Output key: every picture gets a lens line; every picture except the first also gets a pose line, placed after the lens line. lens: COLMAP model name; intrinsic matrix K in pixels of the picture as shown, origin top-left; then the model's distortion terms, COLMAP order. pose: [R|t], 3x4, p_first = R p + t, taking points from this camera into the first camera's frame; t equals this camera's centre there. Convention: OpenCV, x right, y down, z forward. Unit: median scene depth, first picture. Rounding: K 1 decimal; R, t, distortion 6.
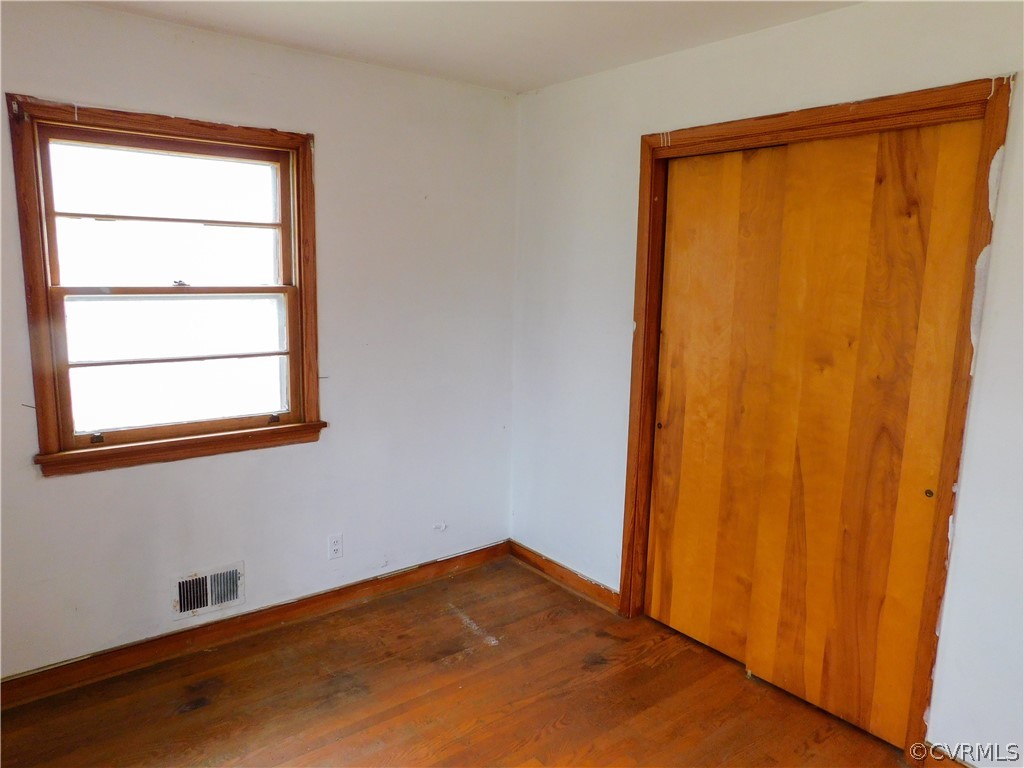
lens RADIAL K [[710.0, 0, 504.5], [0, 710.0, 385.4], [0, 0, 1]] dist [-0.077918, 0.067130]
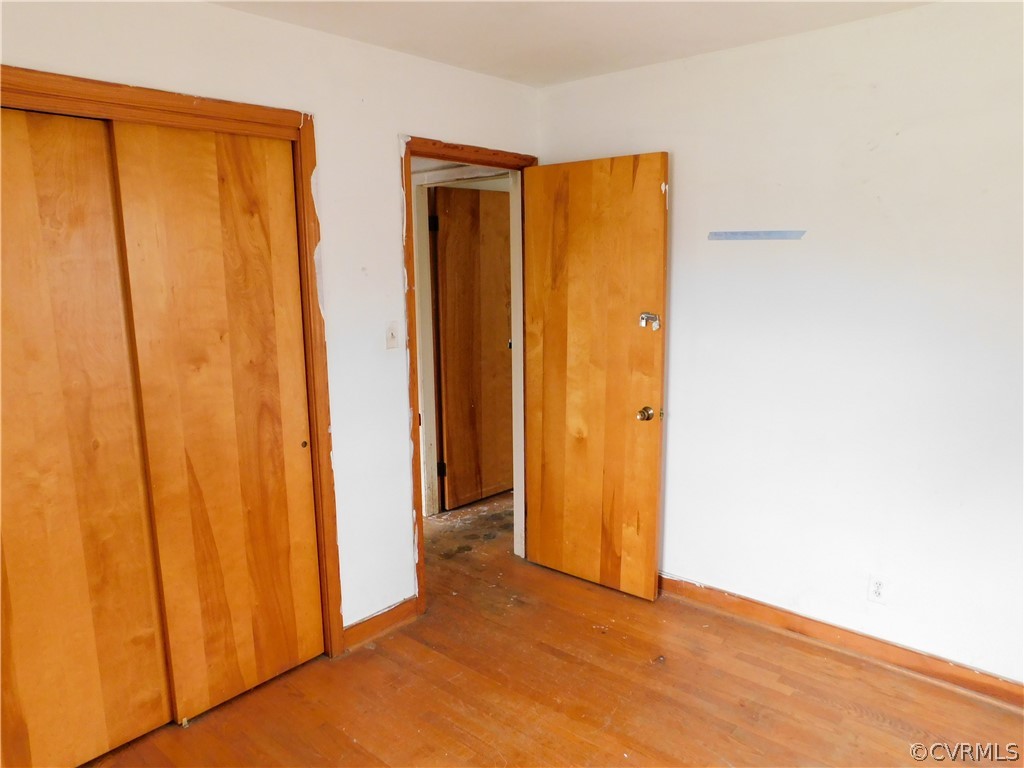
lens RADIAL K [[710.0, 0, 504.5], [0, 710.0, 385.4], [0, 0, 1]] dist [-0.077918, 0.067130]
pose [[-0.184911, -0.190323, 0.964150, -0.592991], [0.176523, 0.958680, 0.223097, -0.148961], [-0.966772, 0.211448, -0.143674, 0.770080]]
